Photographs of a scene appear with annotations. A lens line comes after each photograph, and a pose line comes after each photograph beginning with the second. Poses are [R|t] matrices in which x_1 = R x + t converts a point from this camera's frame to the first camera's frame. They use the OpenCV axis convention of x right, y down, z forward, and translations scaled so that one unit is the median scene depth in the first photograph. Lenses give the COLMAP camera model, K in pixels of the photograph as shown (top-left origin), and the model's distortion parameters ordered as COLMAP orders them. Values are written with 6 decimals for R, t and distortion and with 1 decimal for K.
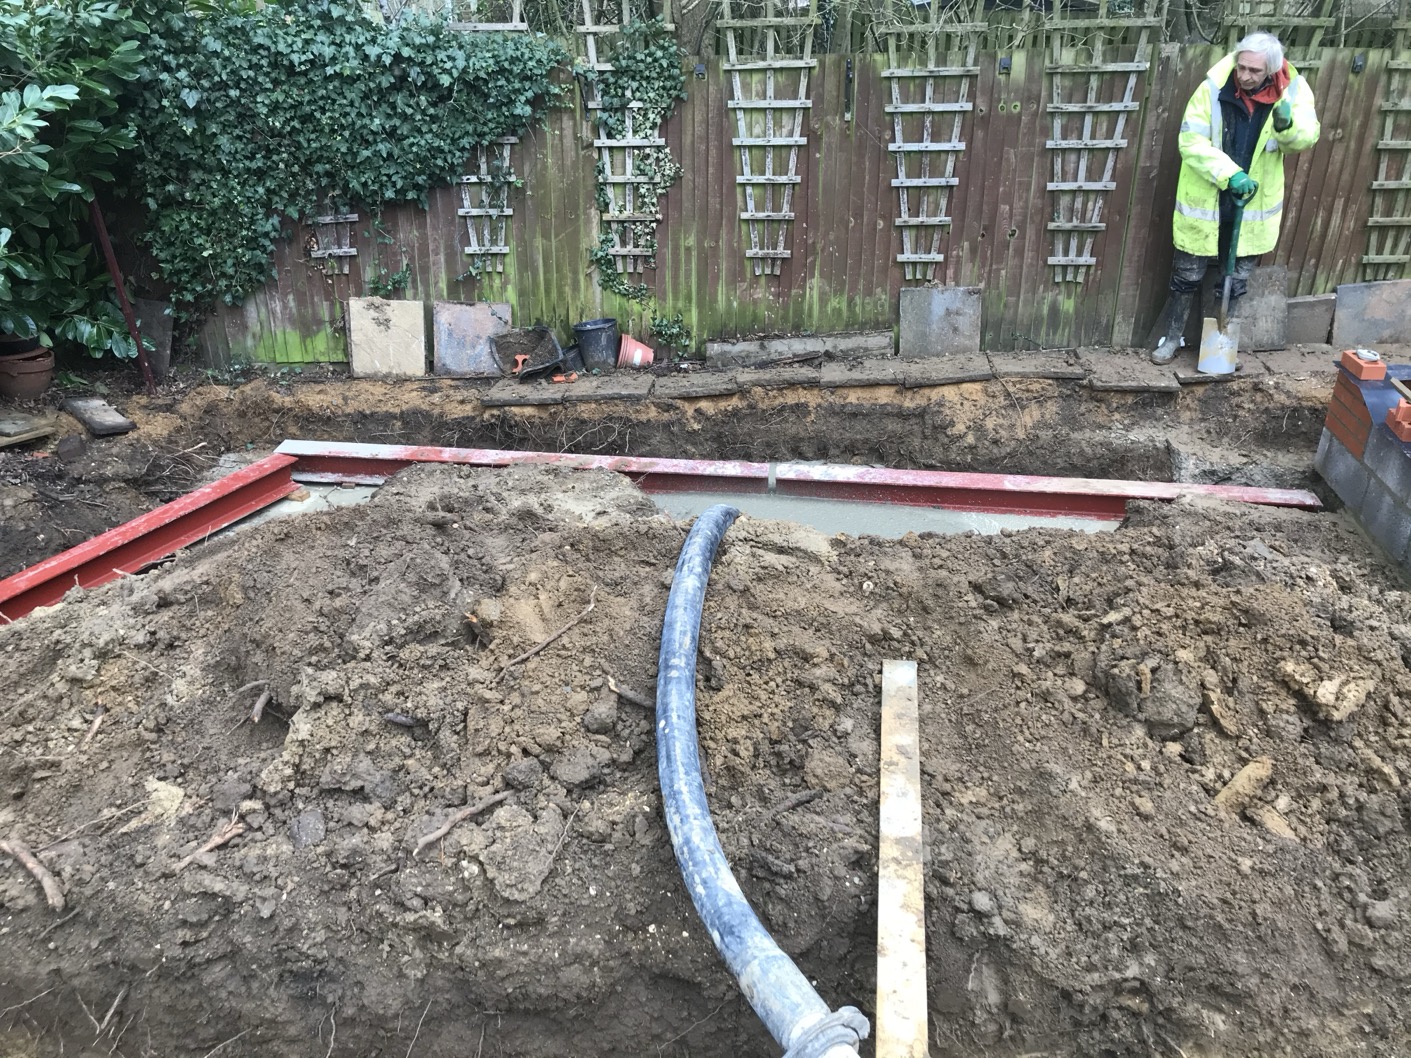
lens RADIAL K [[1159.0, 0, 695.7], [0, 1159.0, 529.4], [0, 0, 1]] dist [0.037757, -0.054621]
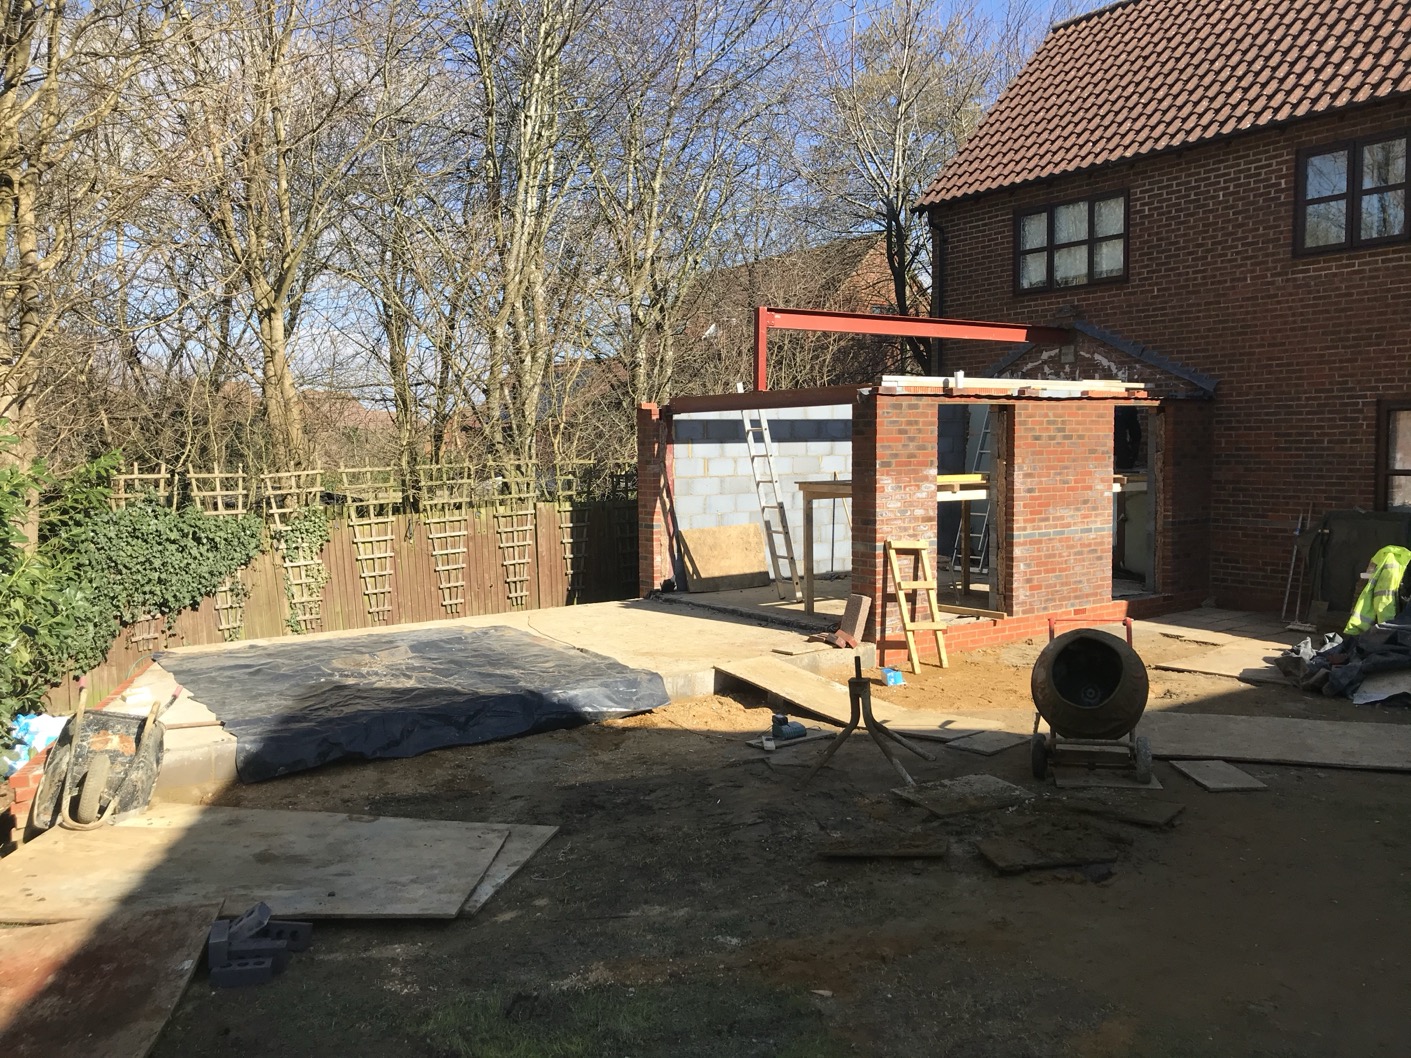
lens RADIAL K [[1129.7, 0, 705.5], [0, 1129.7, 529.0], [0, 0, 1]] dist [0.000834, 0.008557]
pose [[0.754232, -0.062988, 0.653579, -0.798949], [0.320331, 0.904195, -0.282522, 0.373045], [-0.573168, 0.422449, 0.702150, -0.752534]]
